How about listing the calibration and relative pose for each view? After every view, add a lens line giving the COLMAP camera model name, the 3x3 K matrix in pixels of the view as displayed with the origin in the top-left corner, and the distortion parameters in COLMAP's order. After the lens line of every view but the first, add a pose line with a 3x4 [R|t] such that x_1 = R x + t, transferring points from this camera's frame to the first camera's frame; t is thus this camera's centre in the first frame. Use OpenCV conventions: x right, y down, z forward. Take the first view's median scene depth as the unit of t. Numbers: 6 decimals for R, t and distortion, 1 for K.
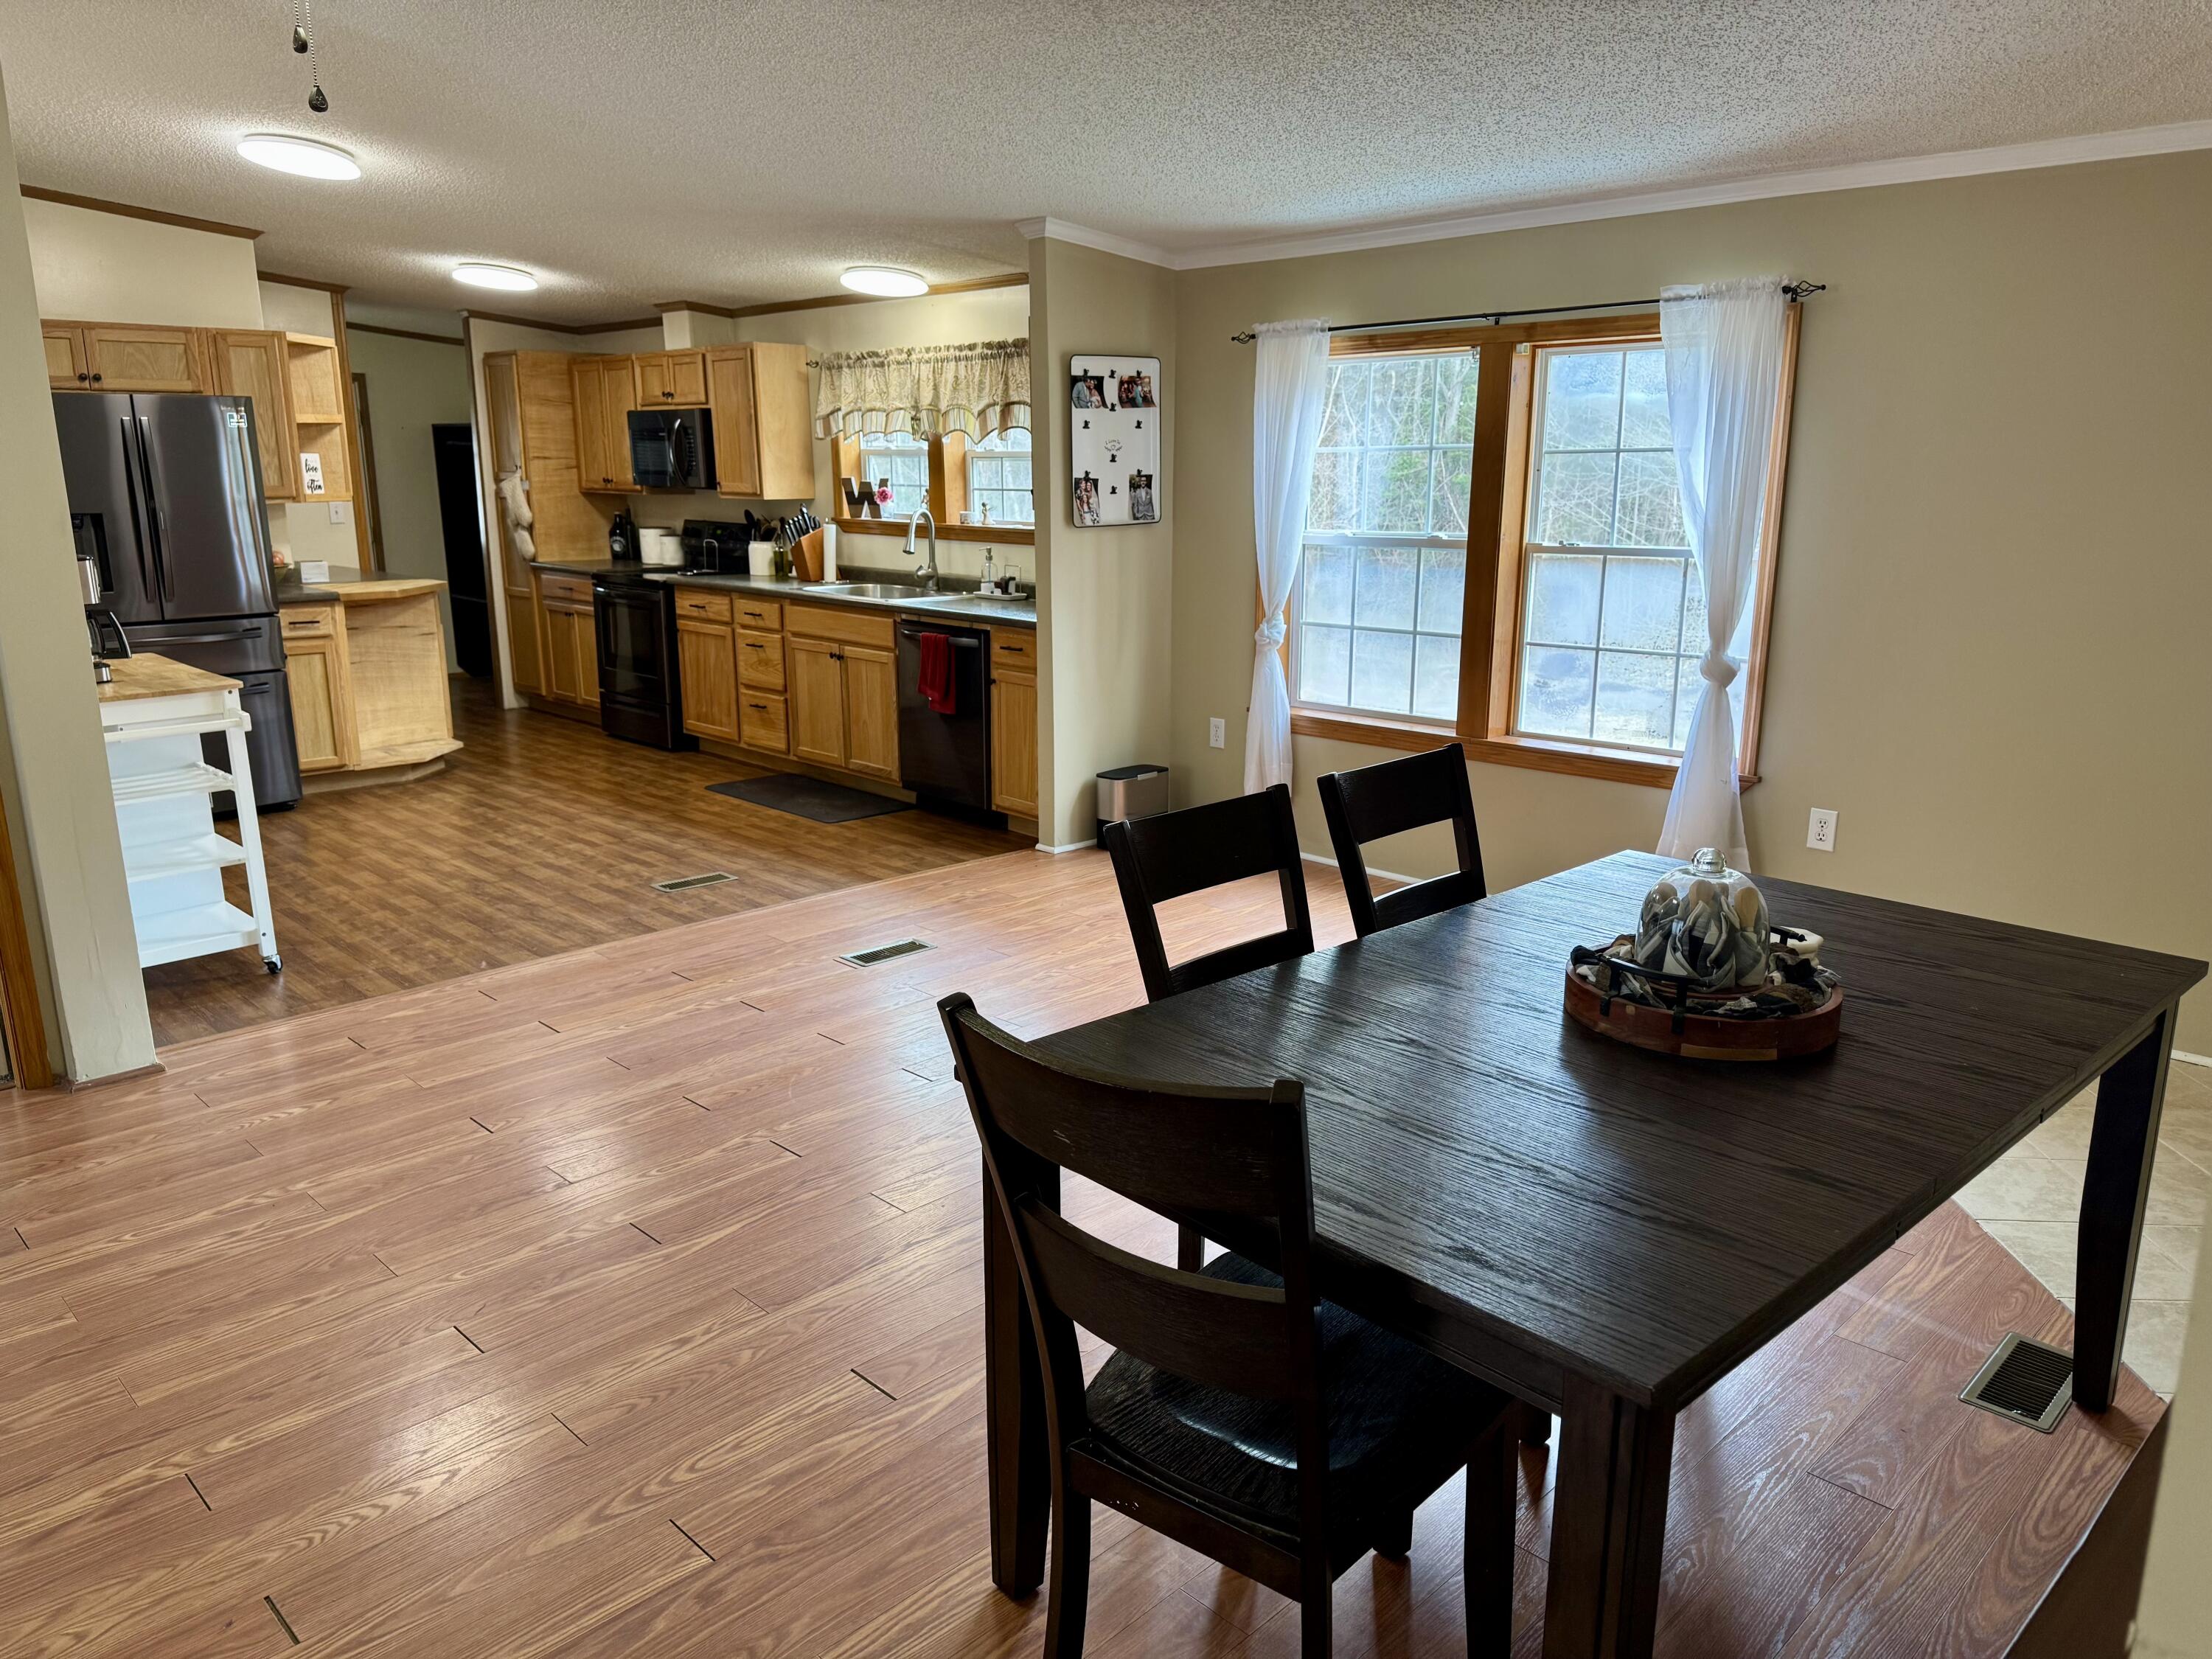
lens RADIAL K [[1551.8, 0, 1097.8], [0, 1551.8, 838.3], [0, 0, 1]] dist [0.127874, -0.190633]
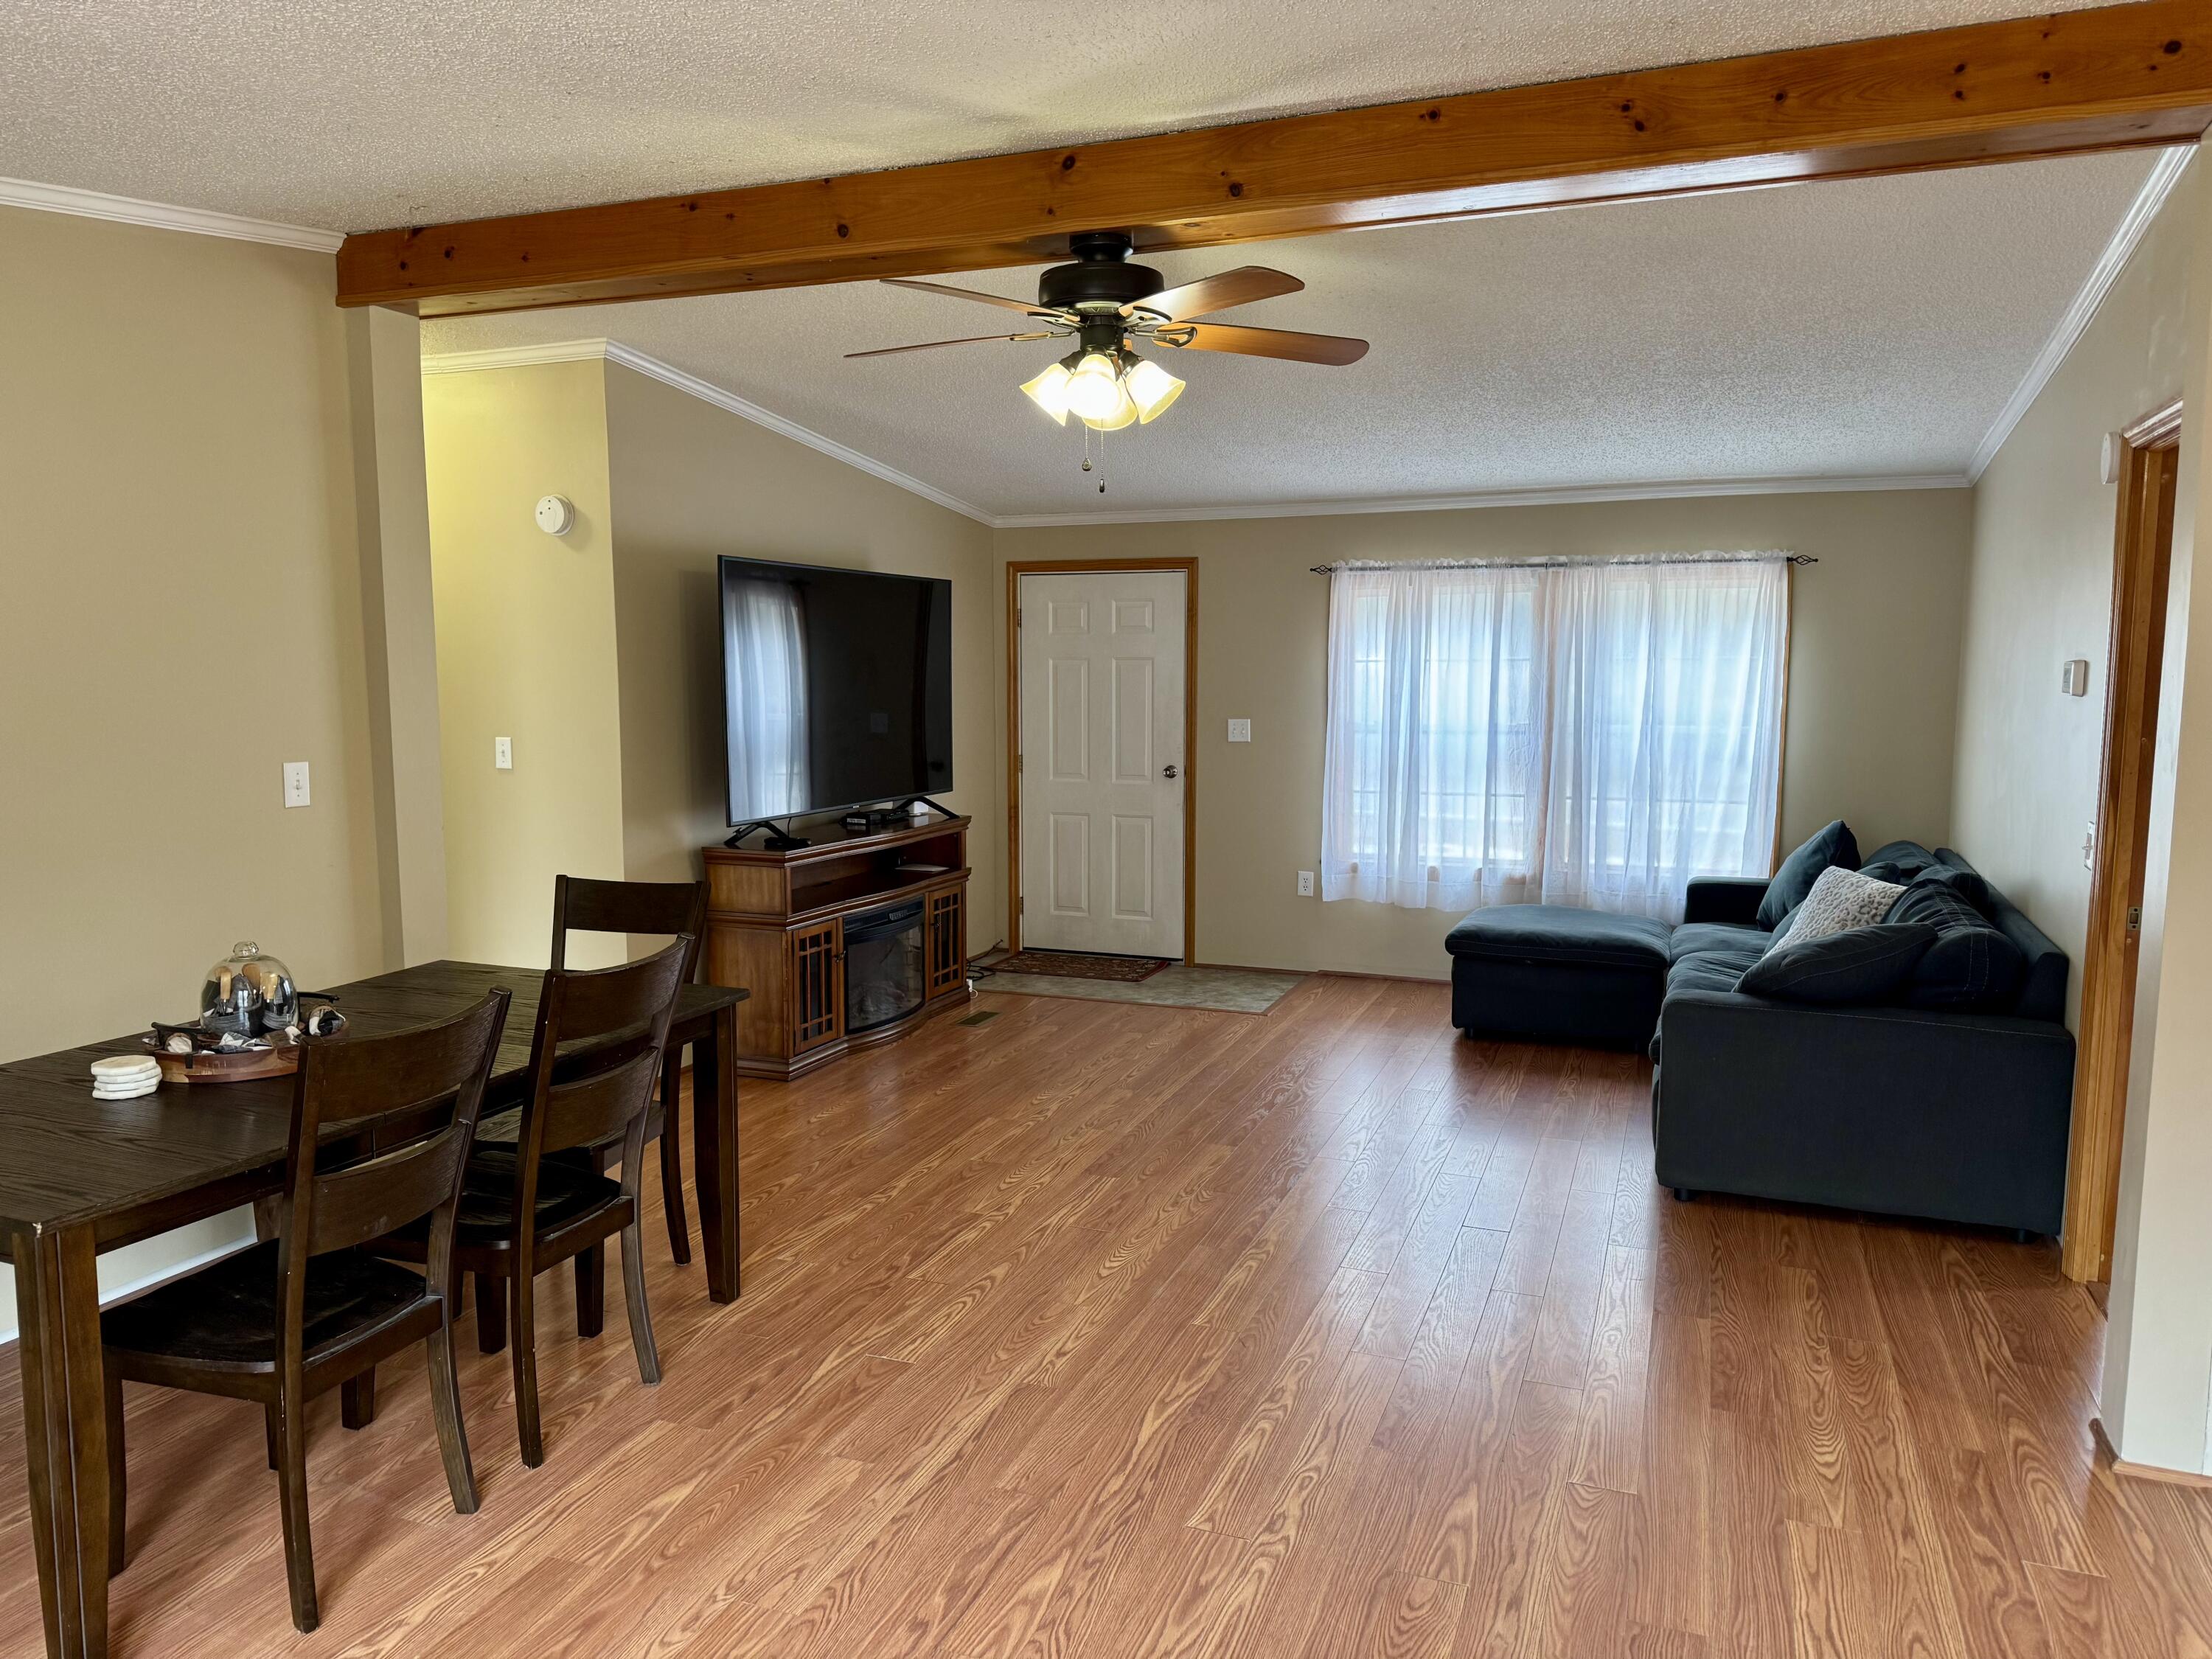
lens RADIAL K [[1568.3, 0, 1106.0], [0, 1568.3, 829.5], [0, 0, 1]] dist [0.061346, -0.061681]
pose [[-0.908519, 0.053938, -0.414348, 0.080194], [-0.094711, 0.939241, 0.329935, -0.192574], [0.406969, 0.338995, -0.848209, 0.747817]]
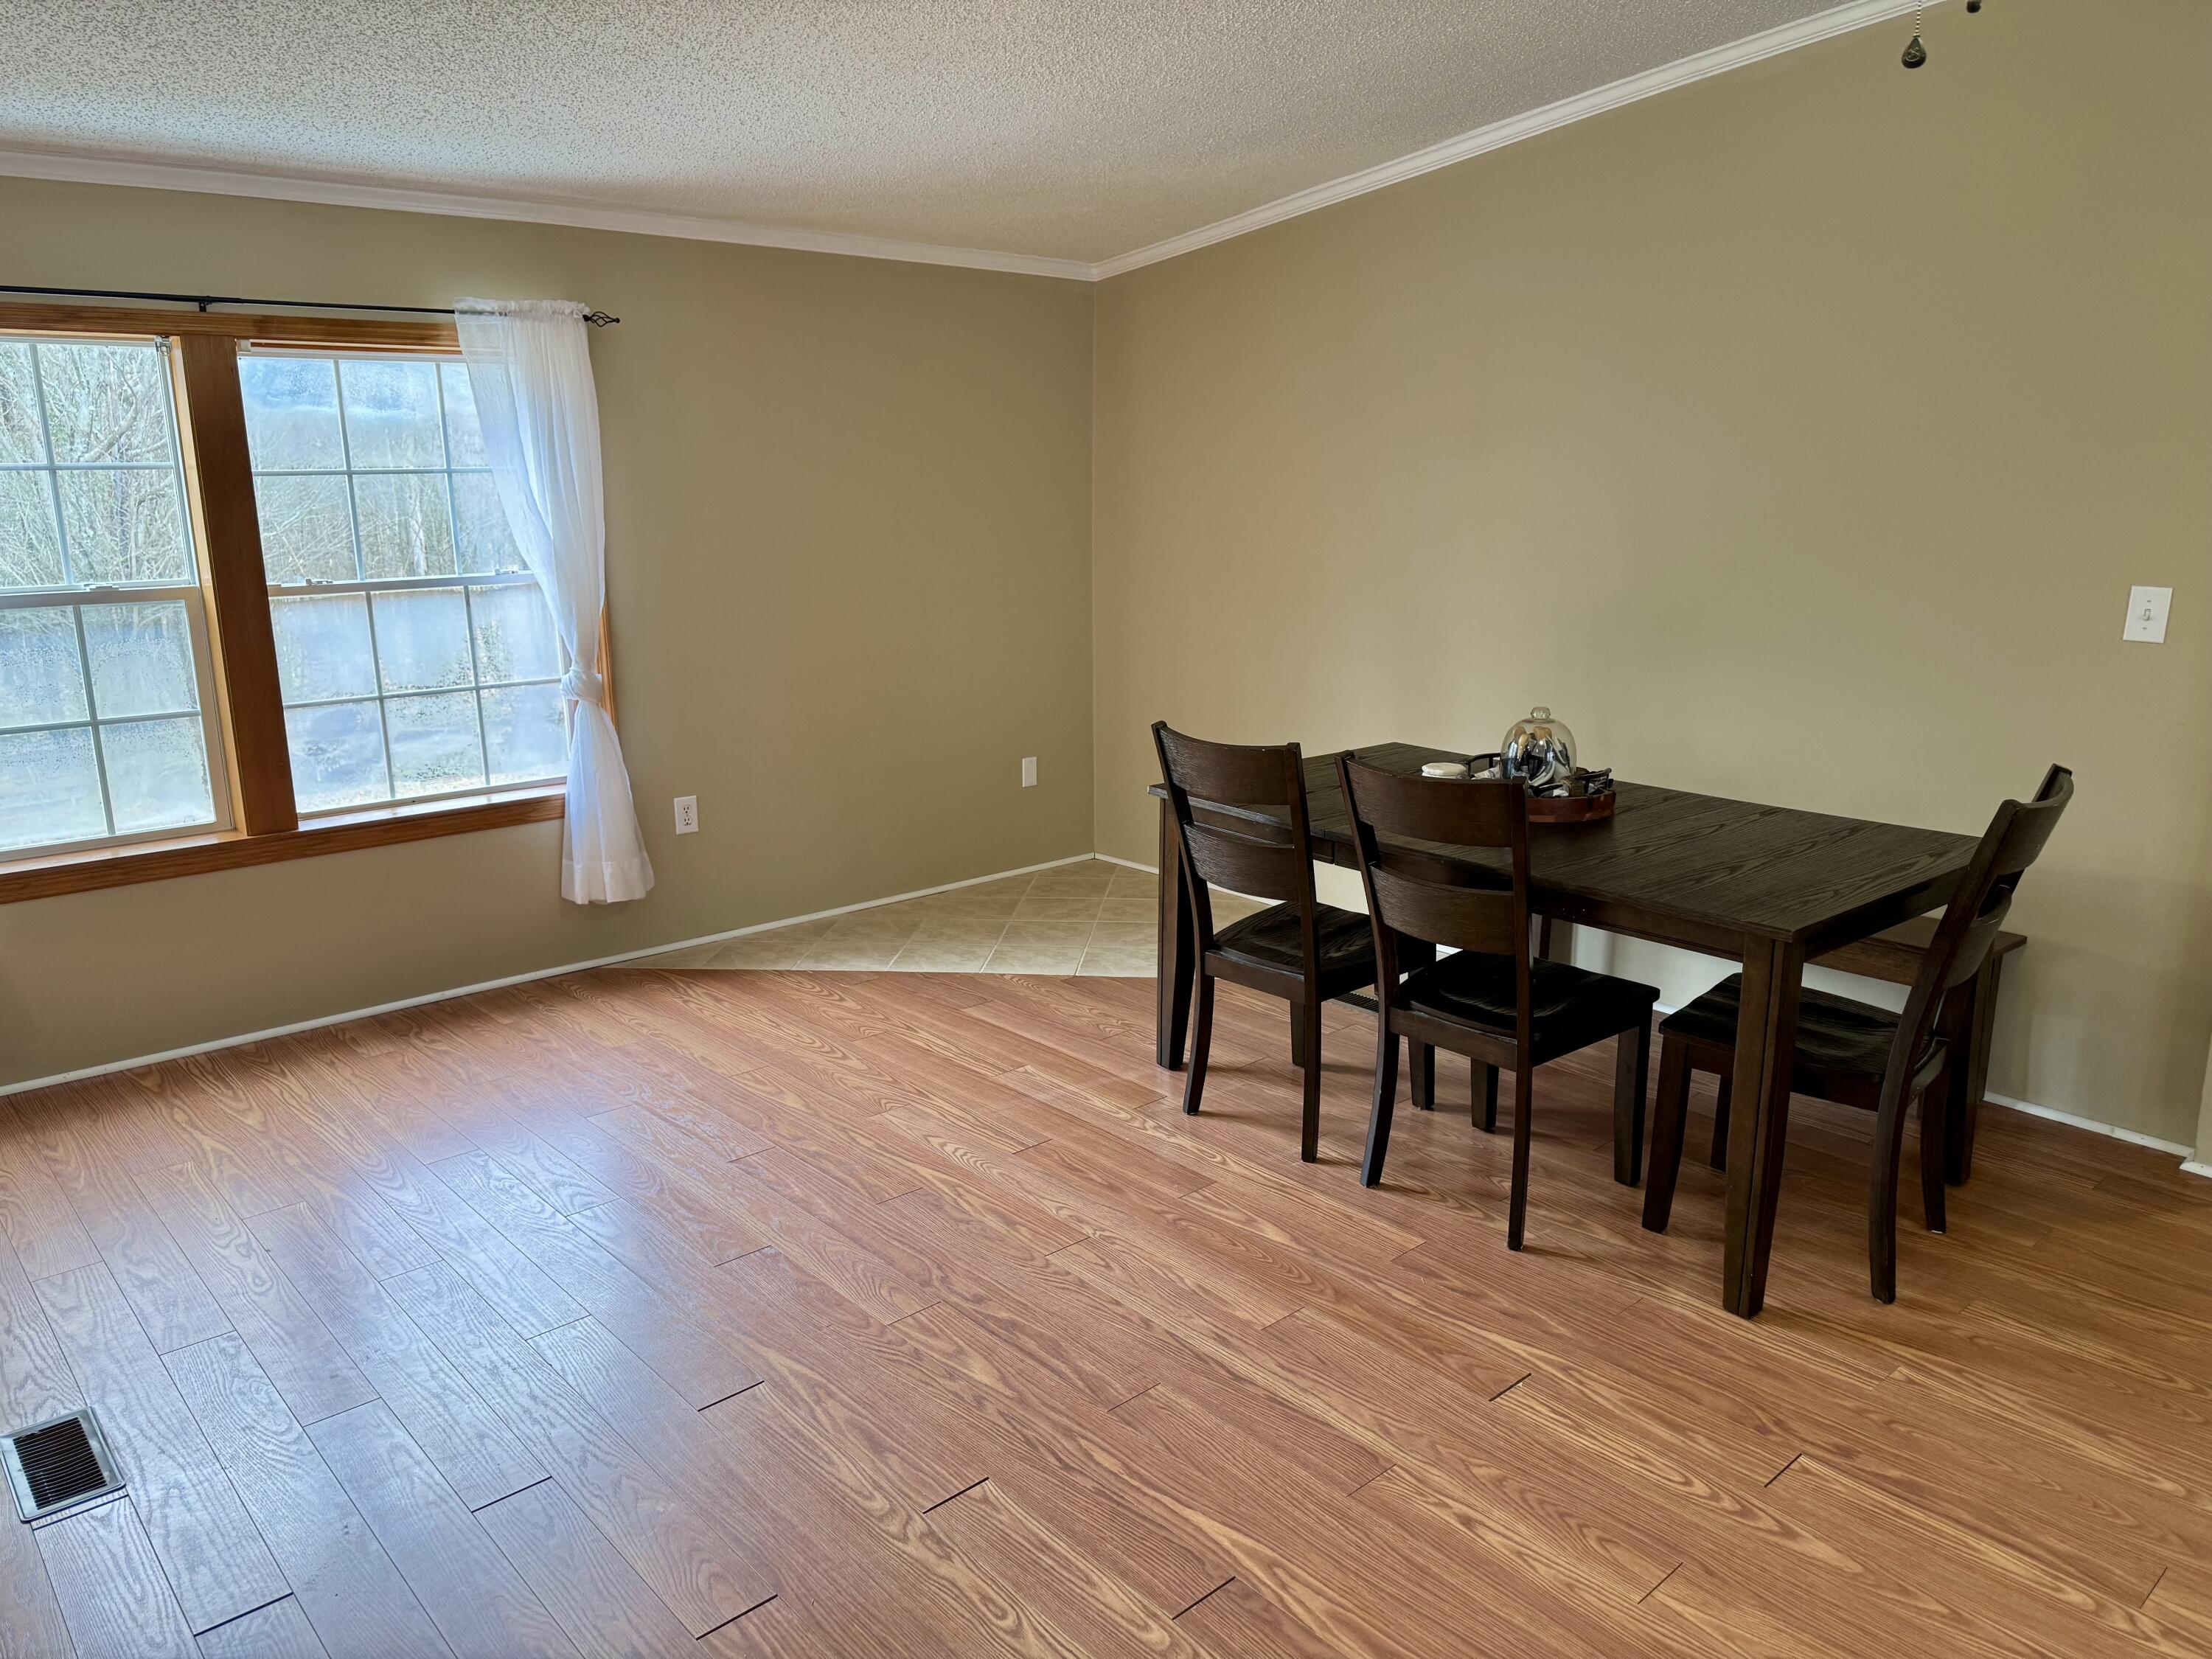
lens RADIAL K [[1576.7, 0, 1099.5], [0, 1576.7, 842.2], [0, 0, 1]] dist [0.052407, -0.083687]
pose [[0.047805, -0.230287, 0.971948, -0.390496], [0.241480, 0.946861, 0.212466, -0.098027], [-0.969228, 0.224549, 0.100875, 0.392167]]
